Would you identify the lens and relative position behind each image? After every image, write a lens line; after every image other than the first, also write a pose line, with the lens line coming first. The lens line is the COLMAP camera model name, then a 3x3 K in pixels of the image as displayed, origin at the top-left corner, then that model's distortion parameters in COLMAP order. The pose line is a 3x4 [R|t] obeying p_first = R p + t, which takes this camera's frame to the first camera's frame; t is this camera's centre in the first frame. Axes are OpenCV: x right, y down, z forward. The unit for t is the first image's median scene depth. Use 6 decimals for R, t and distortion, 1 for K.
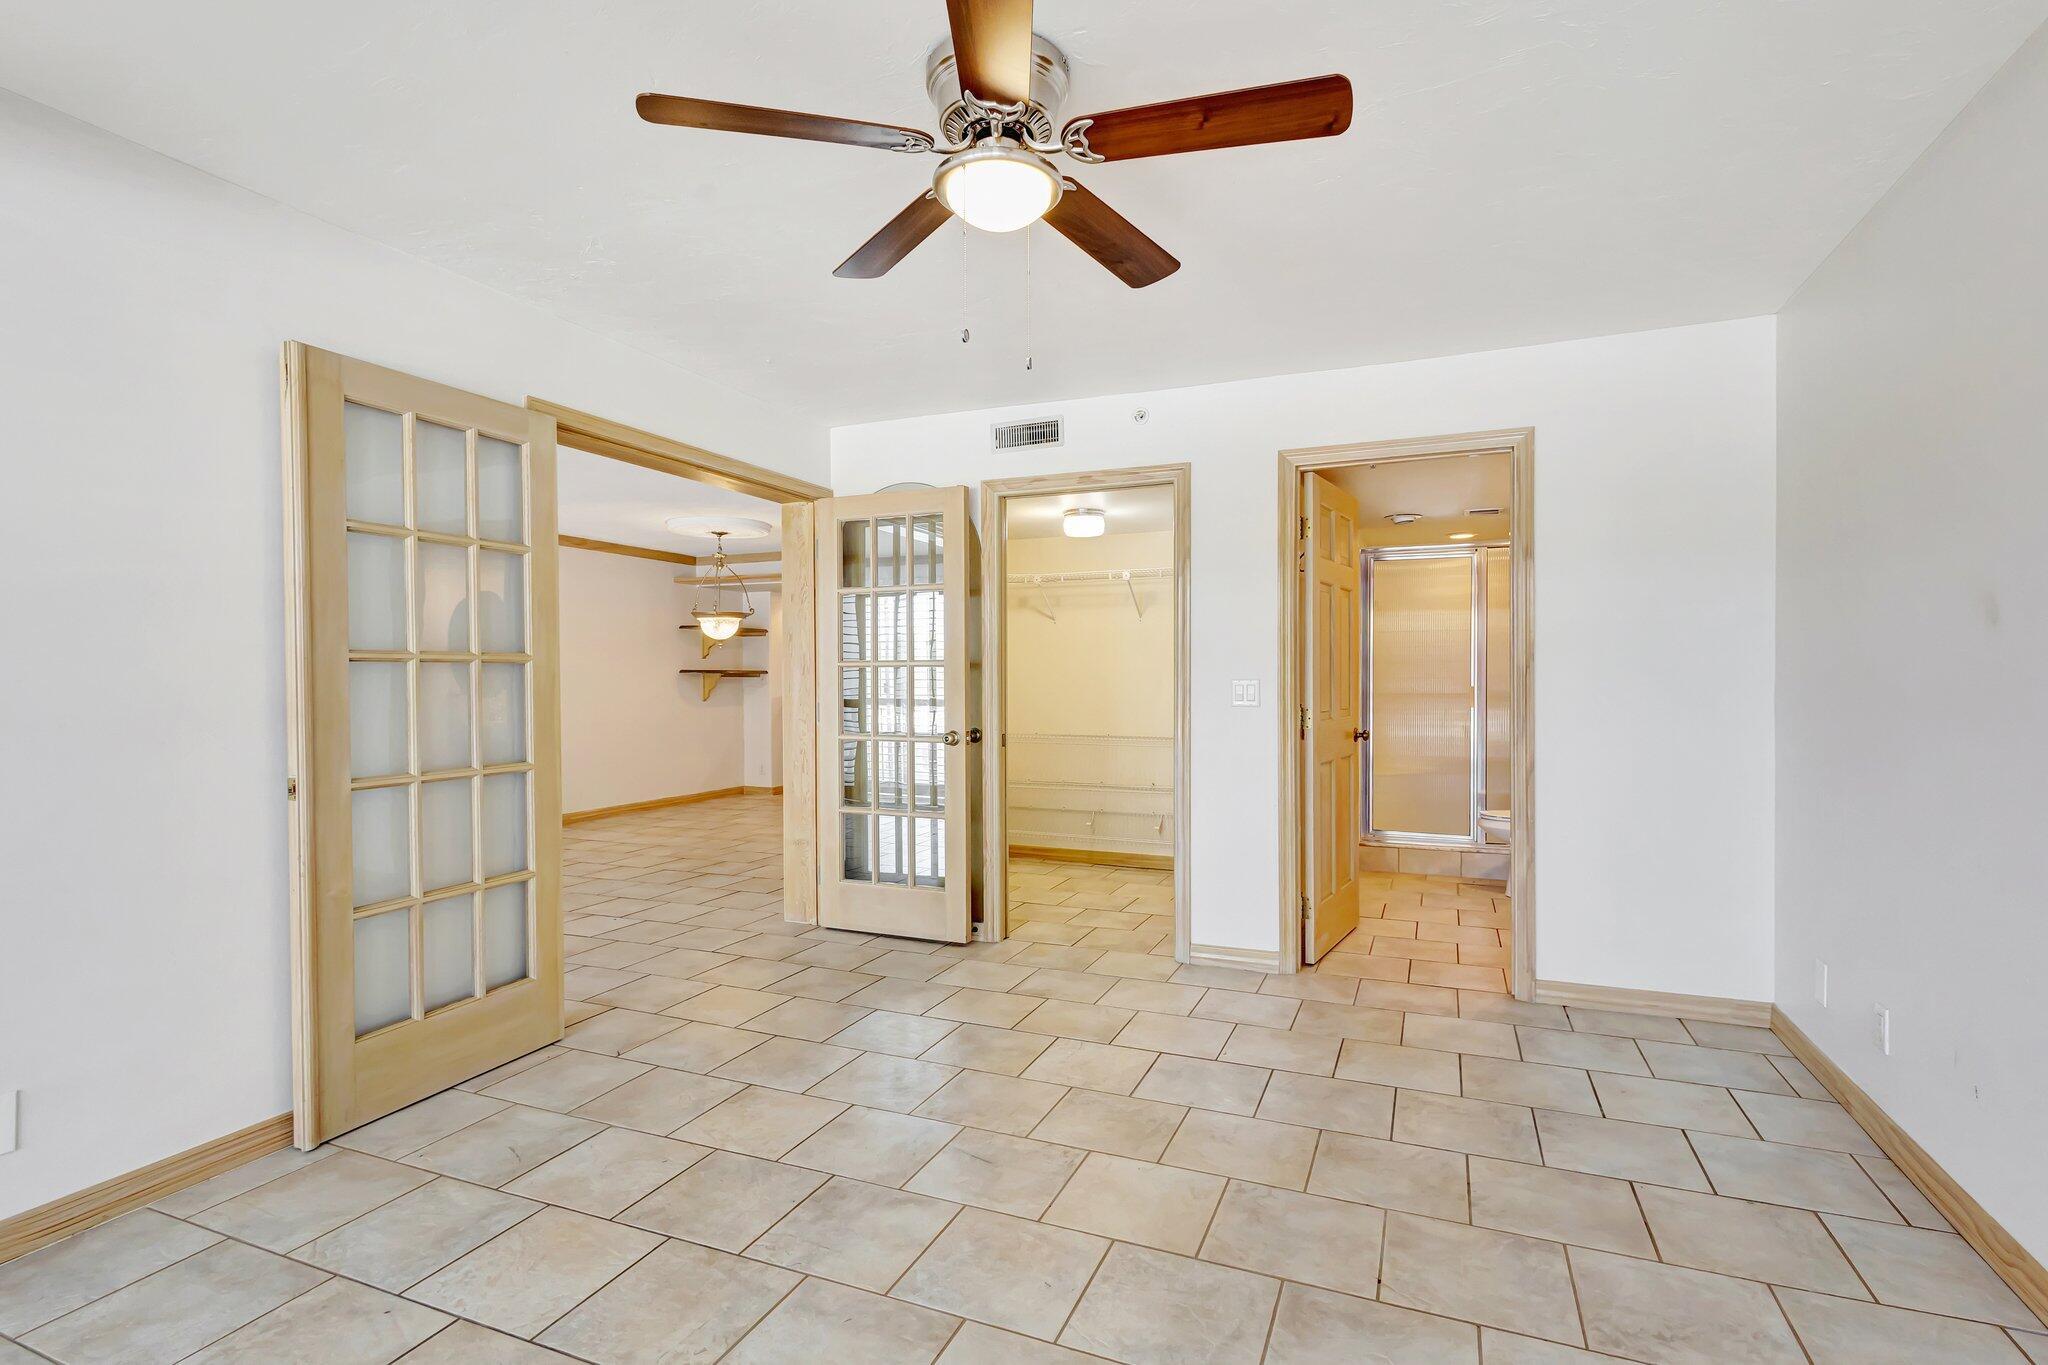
lens RADIAL K [[979.4, 0, 1011.4], [0, 979.4, 709.8], [0, 0, 1]] dist [0.010758, -0.001076]
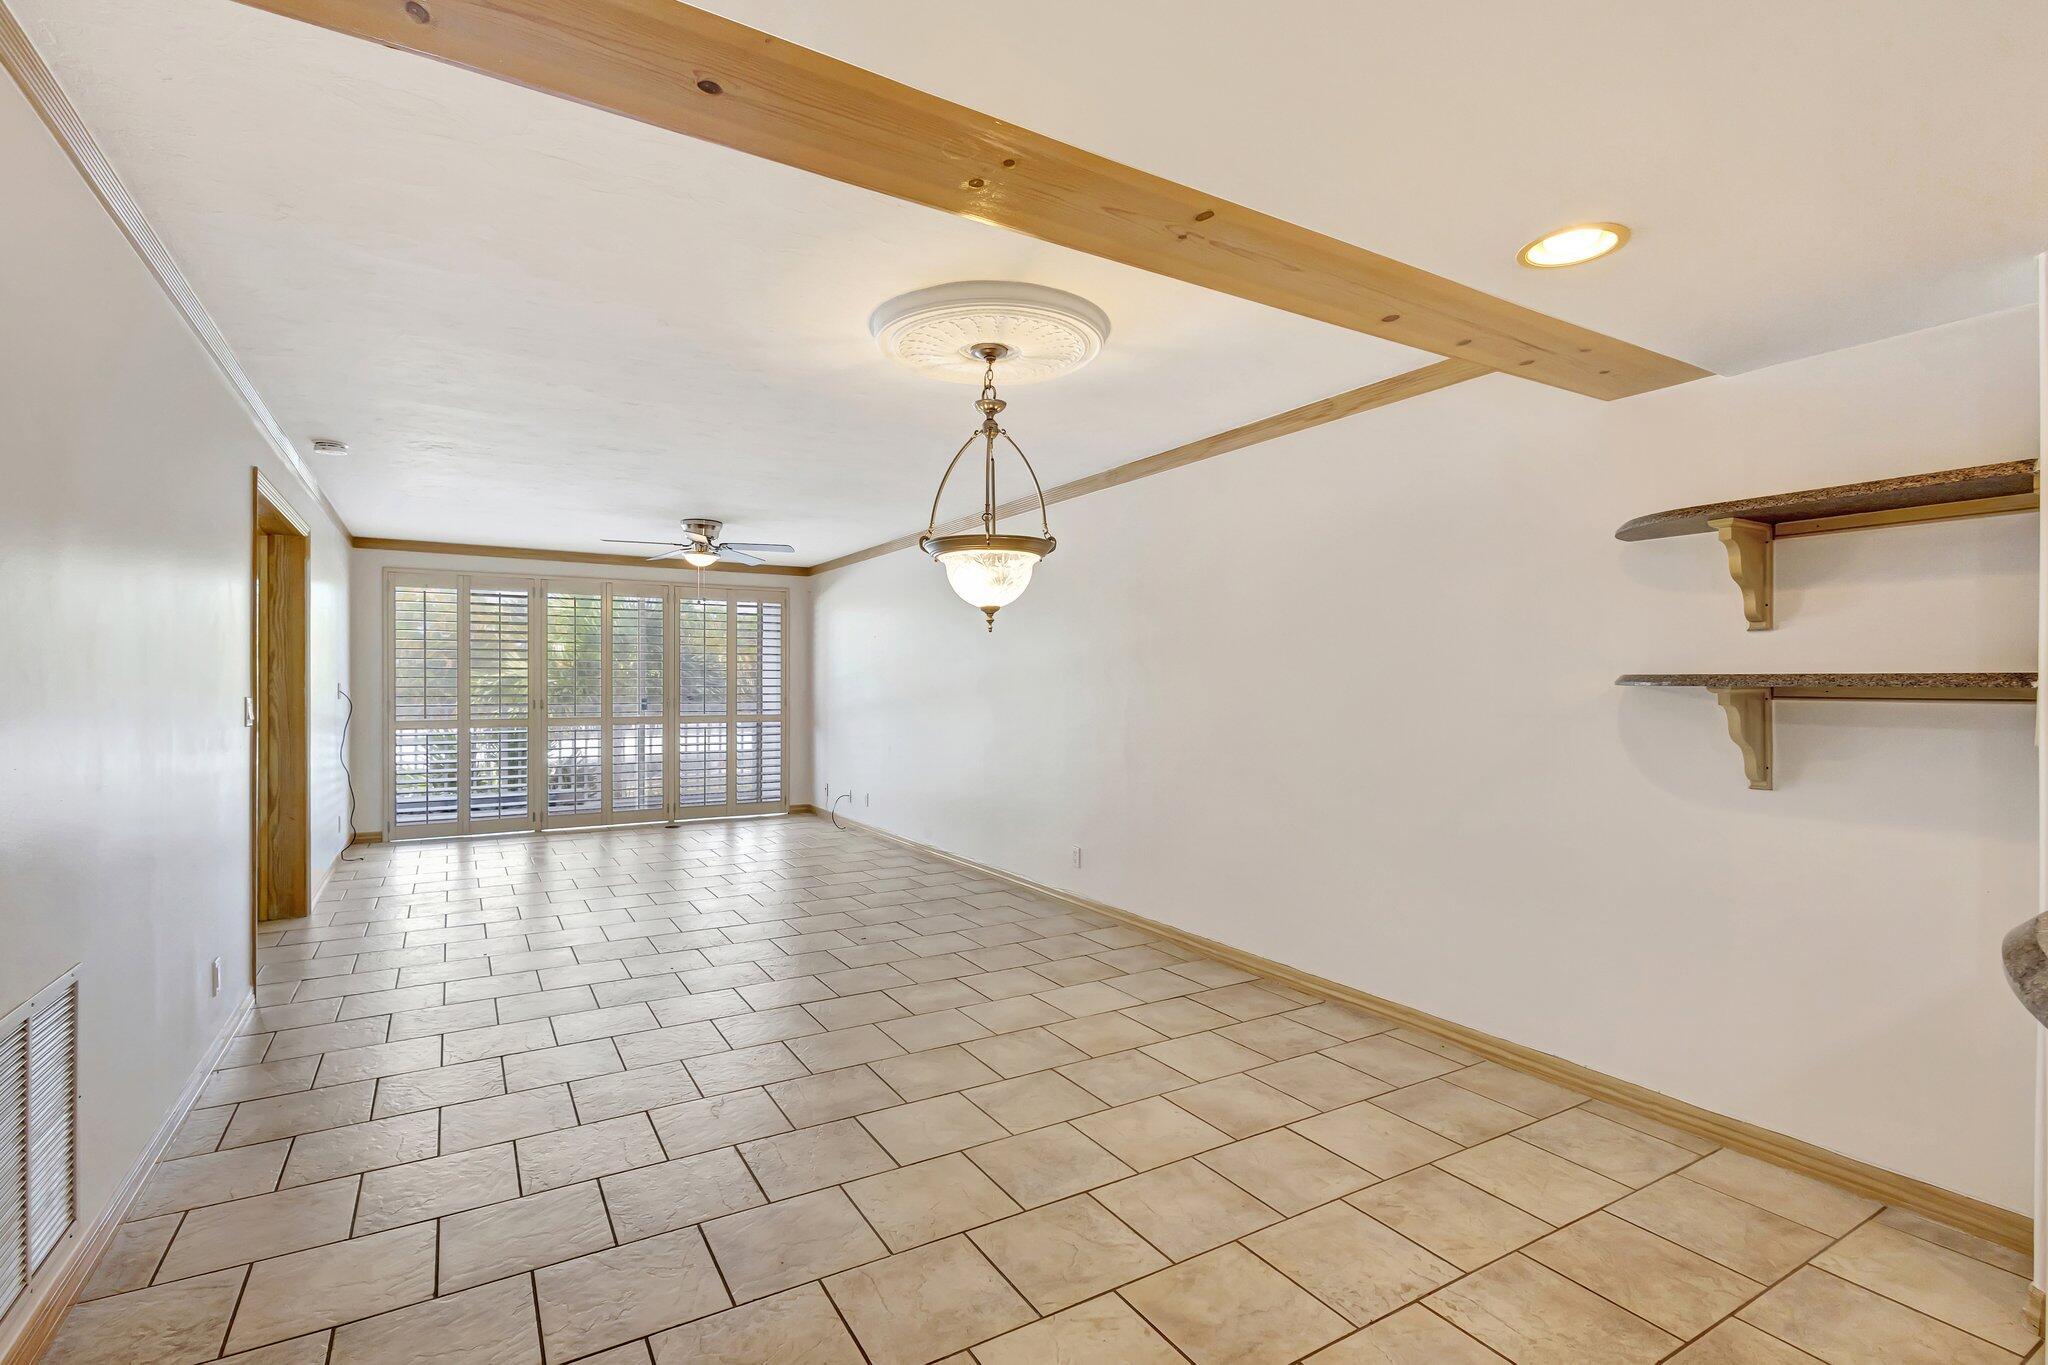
lens RADIAL K [[932.7, 0, 971.5], [0, 932.7, 686.8], [0, 0, 1]] dist [0.009997, -0.000051]
pose [[-0.608153, 0.003559, -0.793812, 0.028754], [-0.024826, 0.999416, 0.023501, -0.047619], [0.793431, 0.033999, -0.607709, 1.248881]]
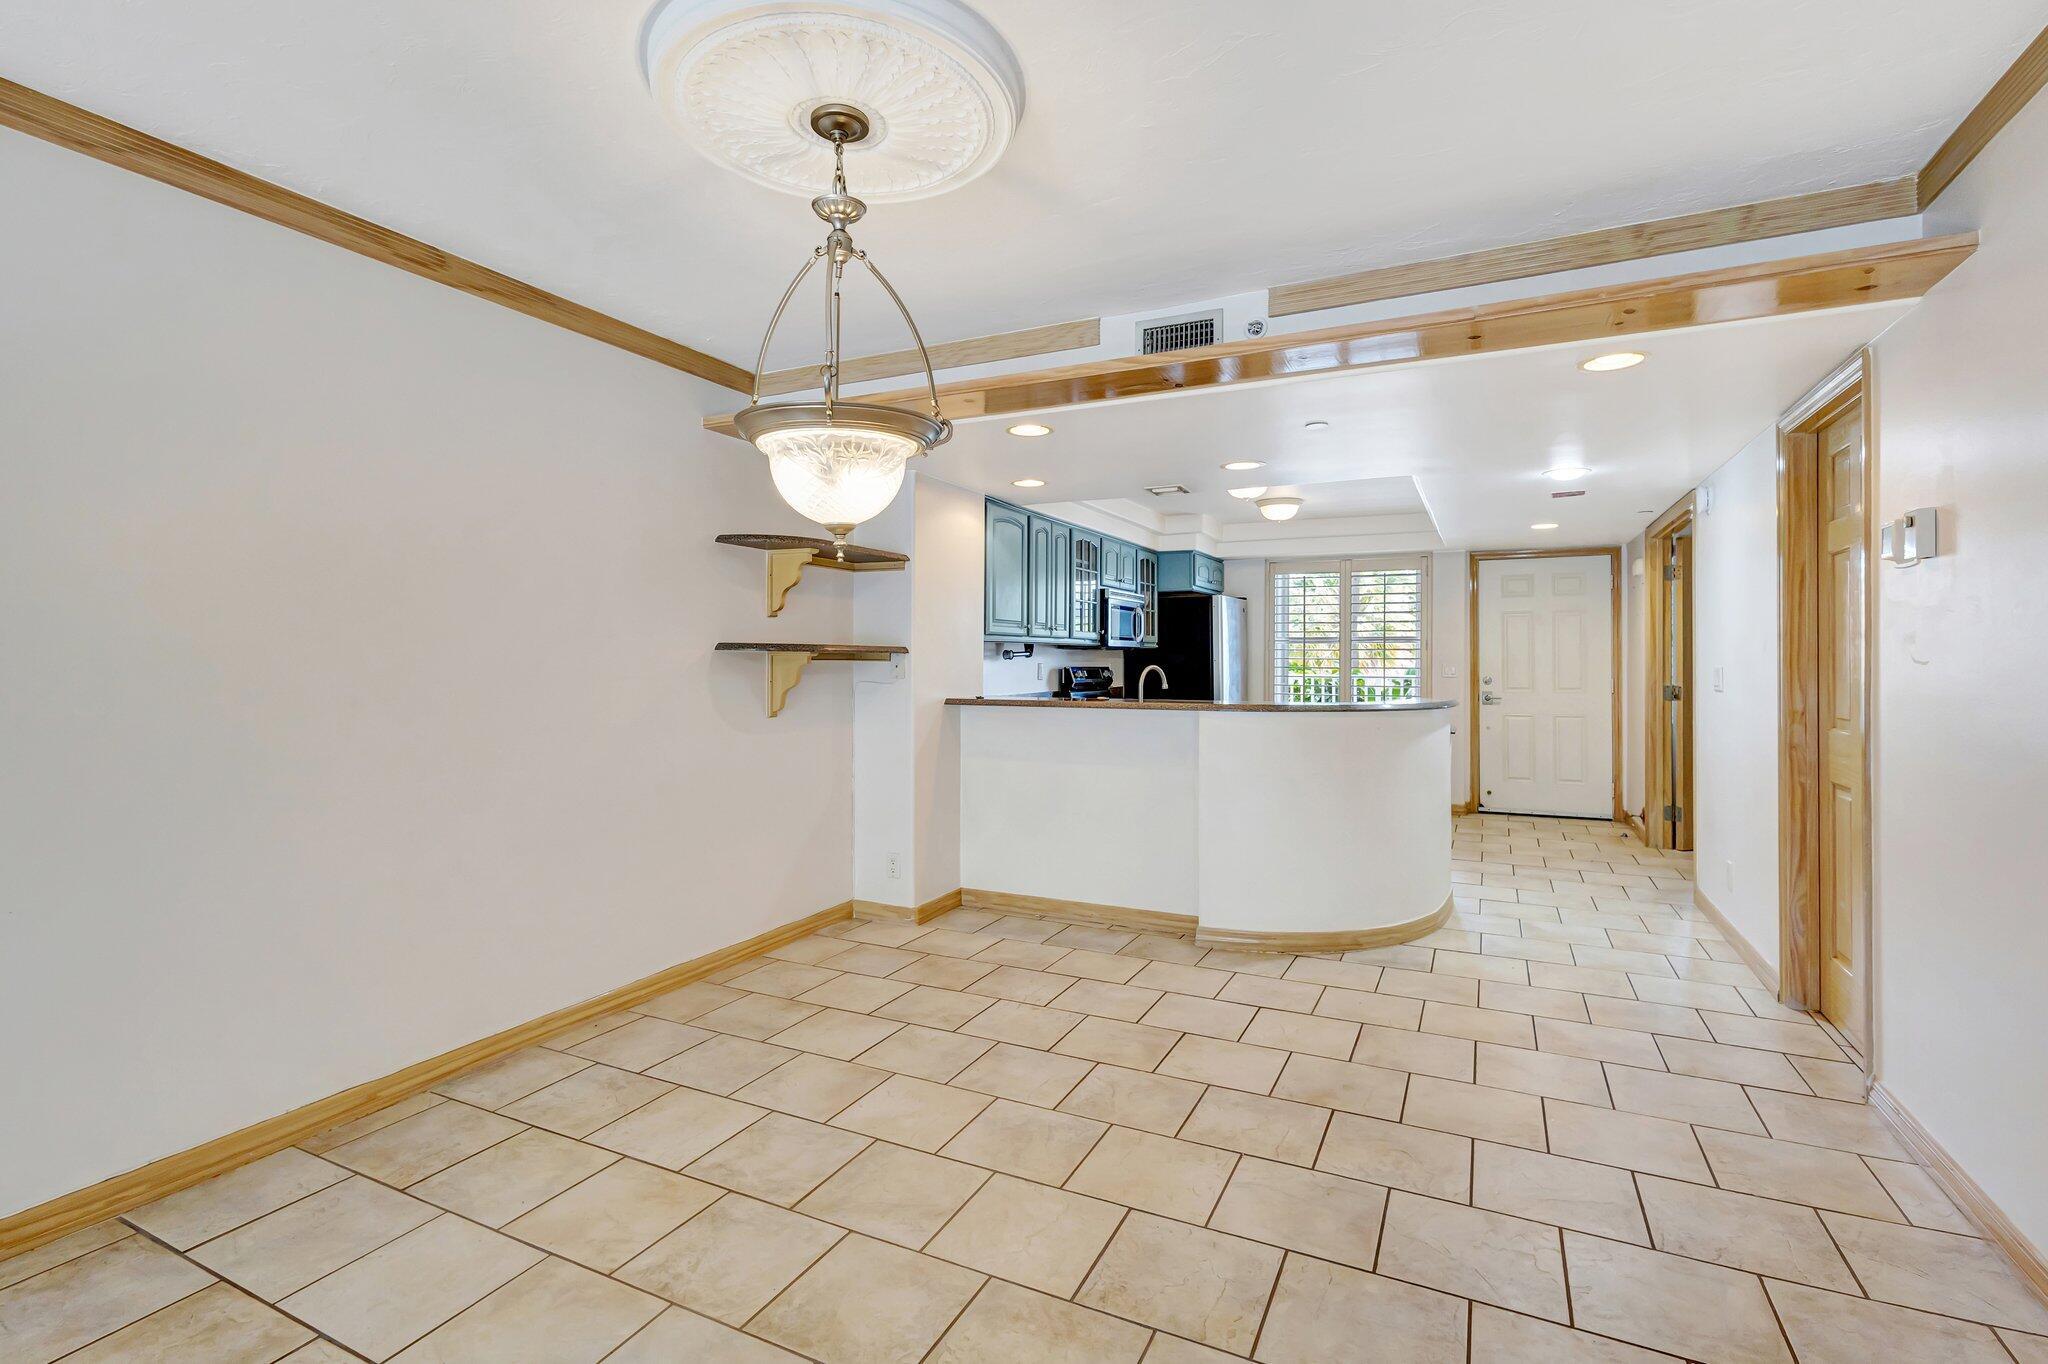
lens RADIAL K [[958.9, 0, 1053.4], [0, 958.9, 653.6], [0, 0, 1]] dist [0.012973, -0.000005]
pose [[0.999880, 0.003942, -0.015011, -0.234095], [-0.004532, 0.999209, -0.039499, -0.025884], [0.014843, 0.039562, 0.999107, 0.742897]]
